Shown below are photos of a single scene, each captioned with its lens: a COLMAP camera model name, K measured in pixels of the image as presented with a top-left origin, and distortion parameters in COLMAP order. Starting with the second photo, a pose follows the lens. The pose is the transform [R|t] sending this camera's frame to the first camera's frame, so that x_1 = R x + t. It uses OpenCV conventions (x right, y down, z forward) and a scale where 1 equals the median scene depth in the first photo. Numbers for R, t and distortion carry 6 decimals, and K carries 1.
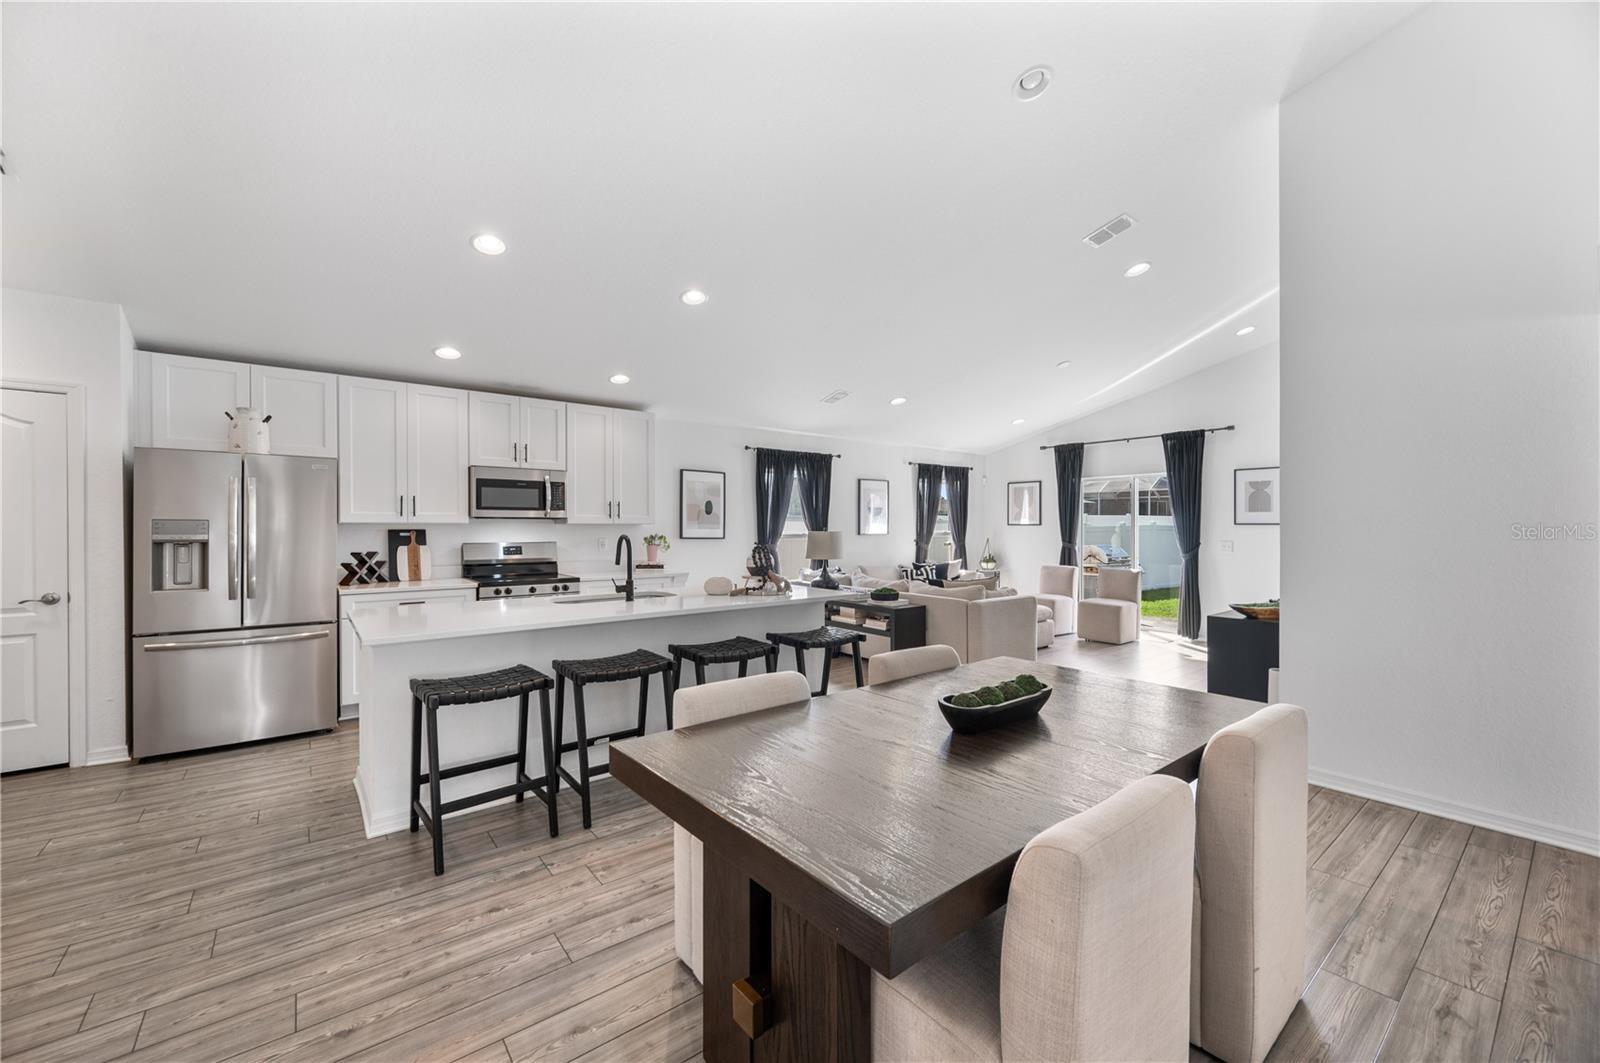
lens RADIAL K [[637.6, 0, 810.5], [0, 637.6, 532.2], [0, 0, 1]] dist [-0.002402, 0.000599]
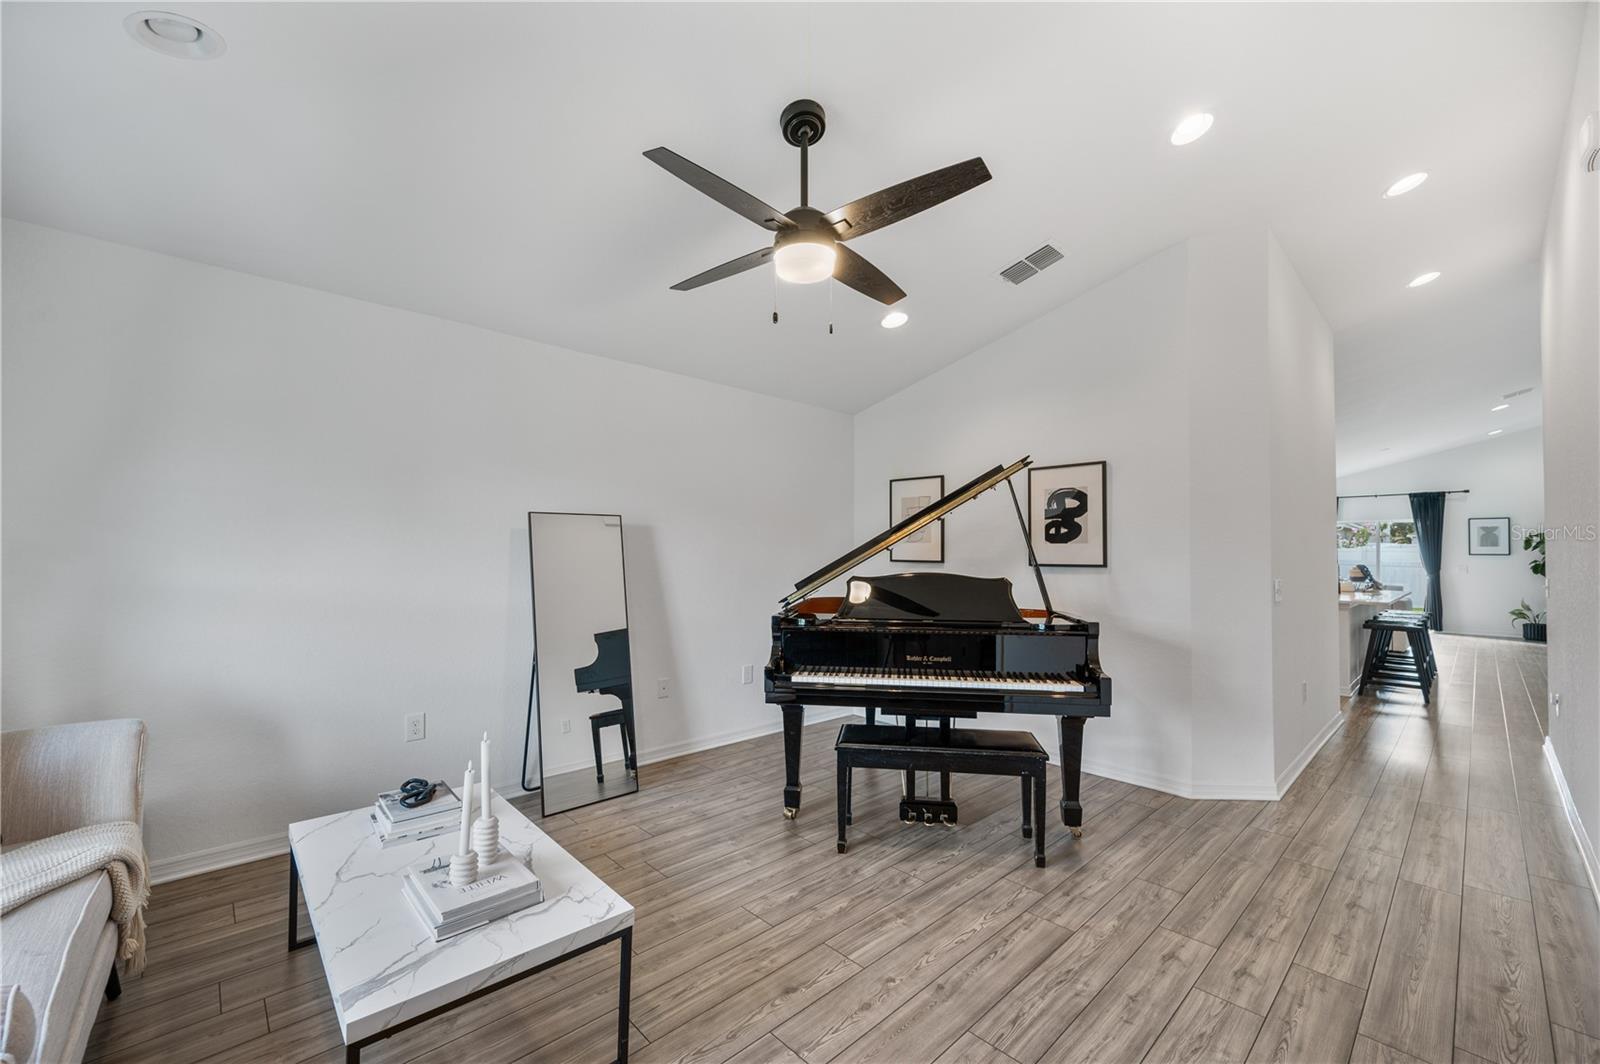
lens RADIAL K [[637.6, 0, 803.3], [0, 637.6, 540.3], [0, 0, 1]] dist [-0.002402, 0.000599]
pose [[0.997398, 0.010931, 0.071265, -1.405111], [-0.008927, 0.999558, -0.028374, 0.014702], [-0.071543, 0.027664, 0.997054, -0.545588]]
